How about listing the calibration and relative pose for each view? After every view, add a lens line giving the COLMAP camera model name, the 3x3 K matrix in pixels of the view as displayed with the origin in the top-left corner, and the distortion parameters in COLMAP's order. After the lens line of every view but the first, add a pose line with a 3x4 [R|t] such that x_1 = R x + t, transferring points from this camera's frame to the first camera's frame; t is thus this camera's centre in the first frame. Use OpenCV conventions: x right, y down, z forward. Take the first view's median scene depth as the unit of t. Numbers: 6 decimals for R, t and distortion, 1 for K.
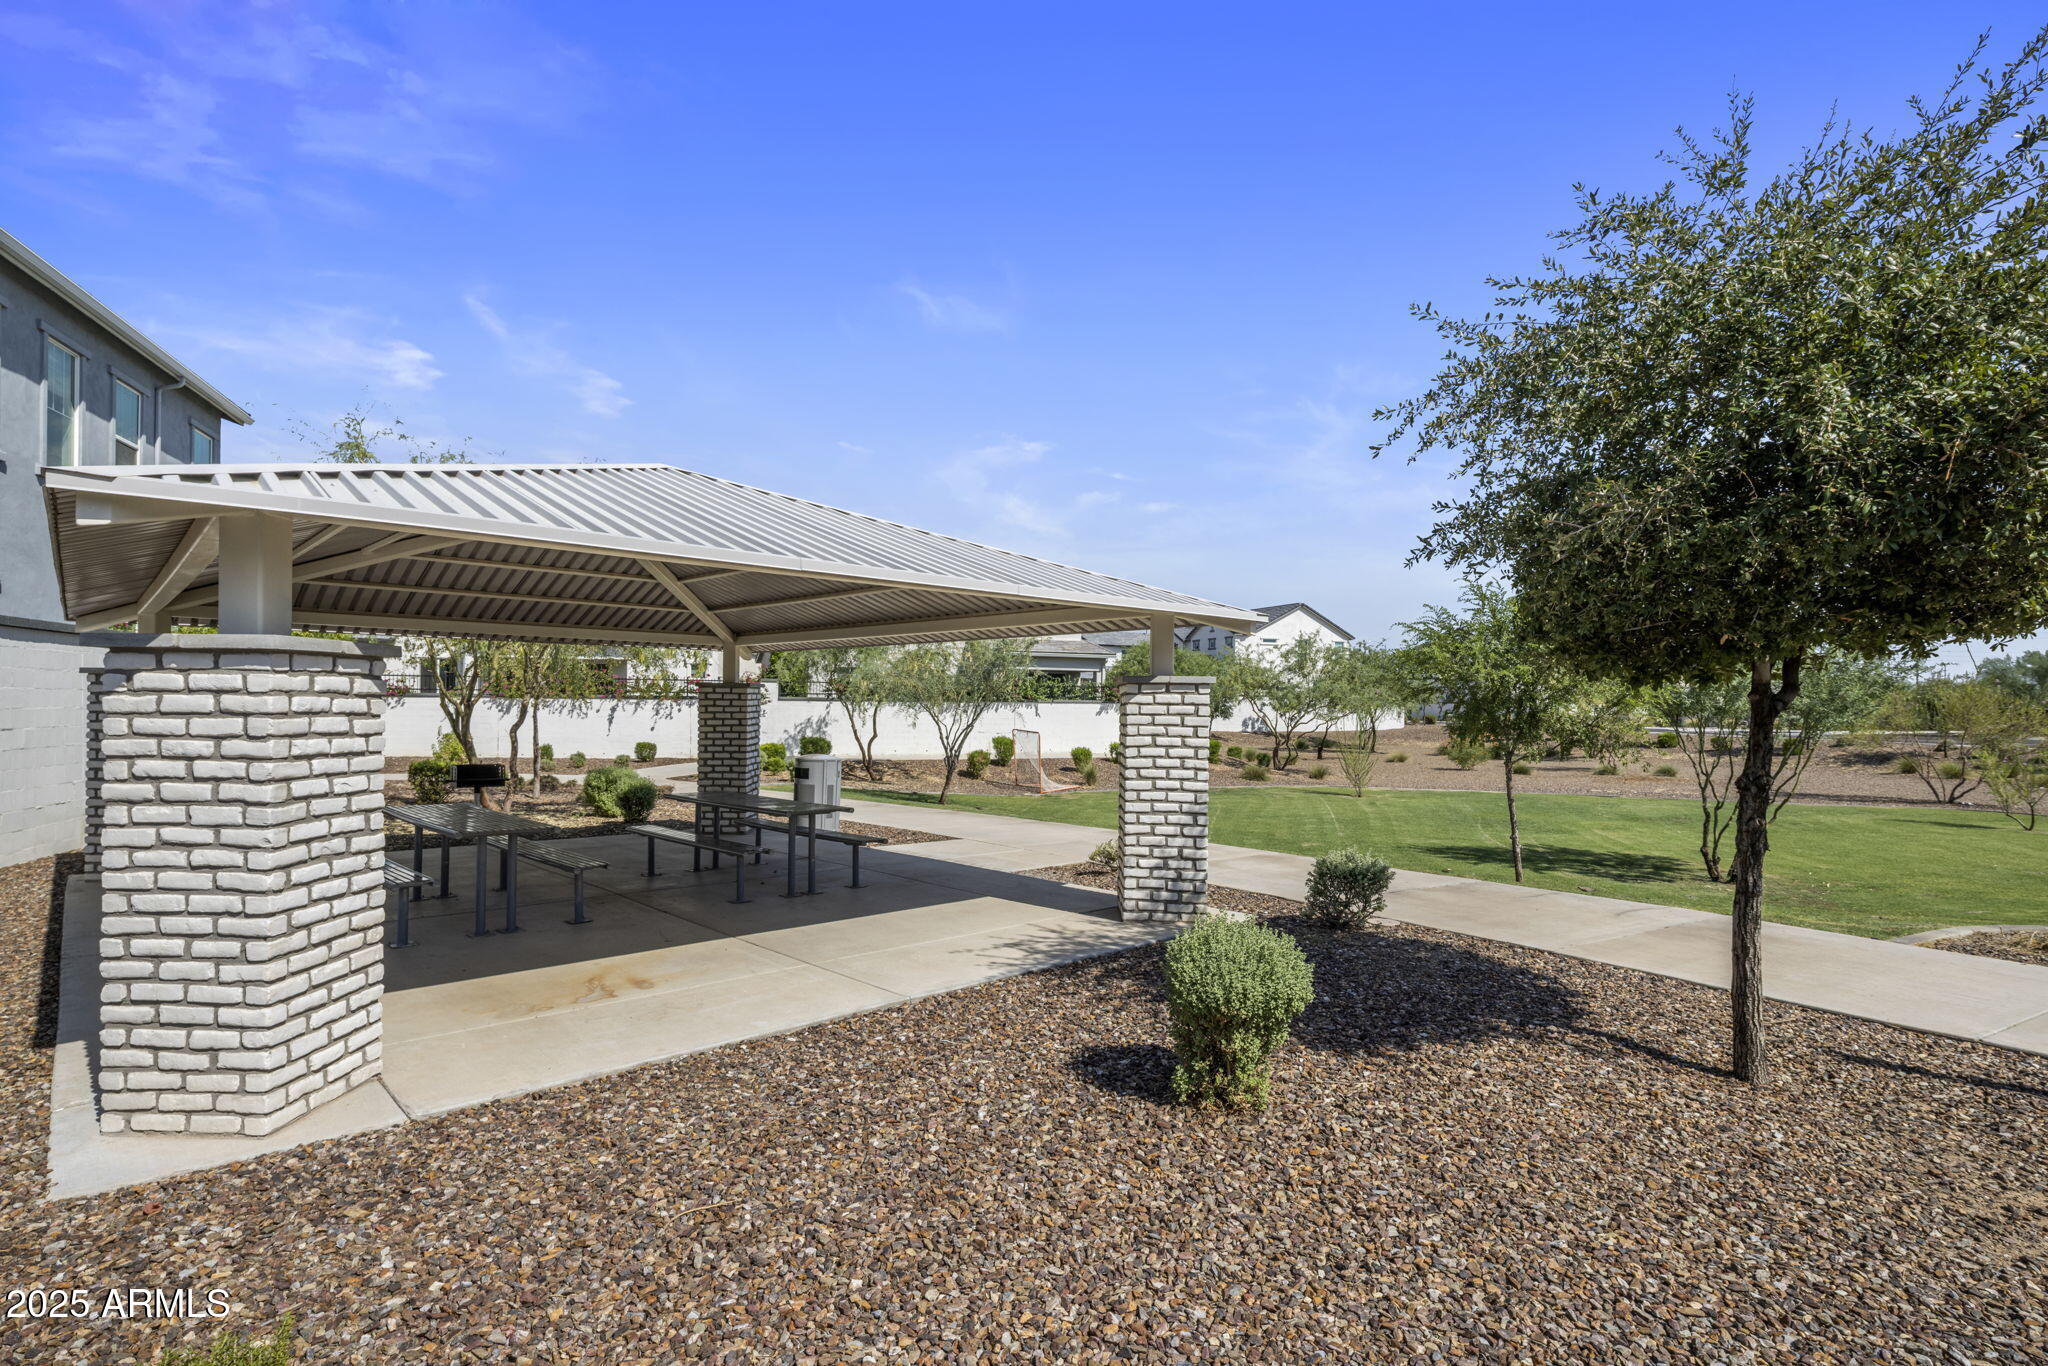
lens RADIAL K [[1004.5, 0, 1024.8], [0, 1004.5, 666.5], [0, 0, 1]] dist [0.002511, -0.001814]
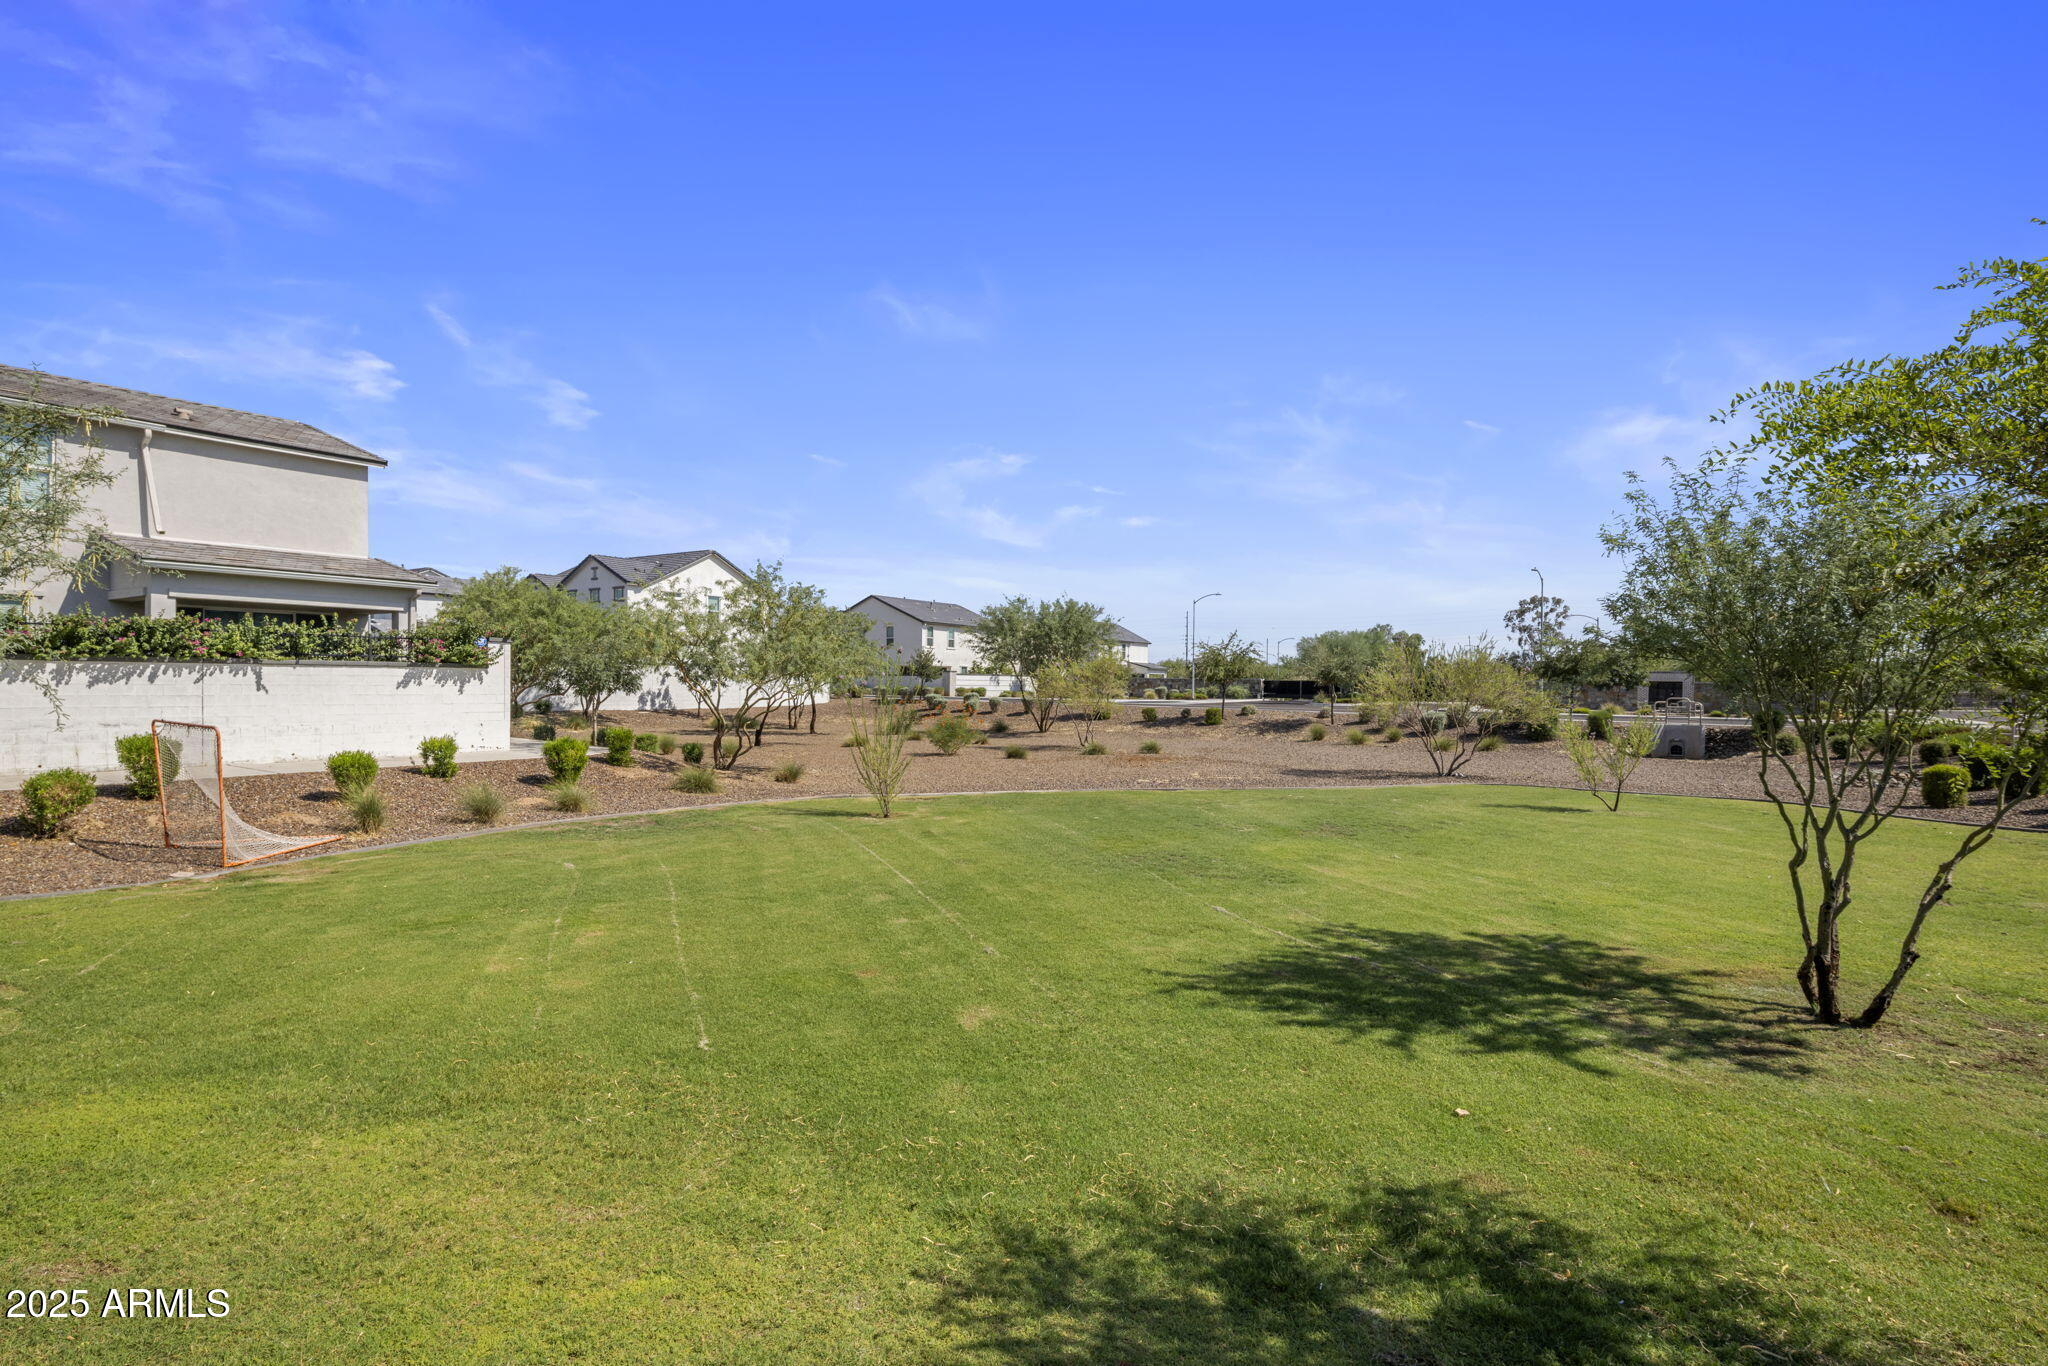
lens RADIAL K [[1004.5, 0, 1024.8], [0, 1004.5, 666.5], [0, 0, 1]] dist [0.002511, -0.001814]
pose [[0.822780, 0.006772, 0.568319, 0.041902], [-0.021470, 0.999586, 0.019173, 0.018768], [-0.567954, -0.027977, 0.822585, 0.355529]]
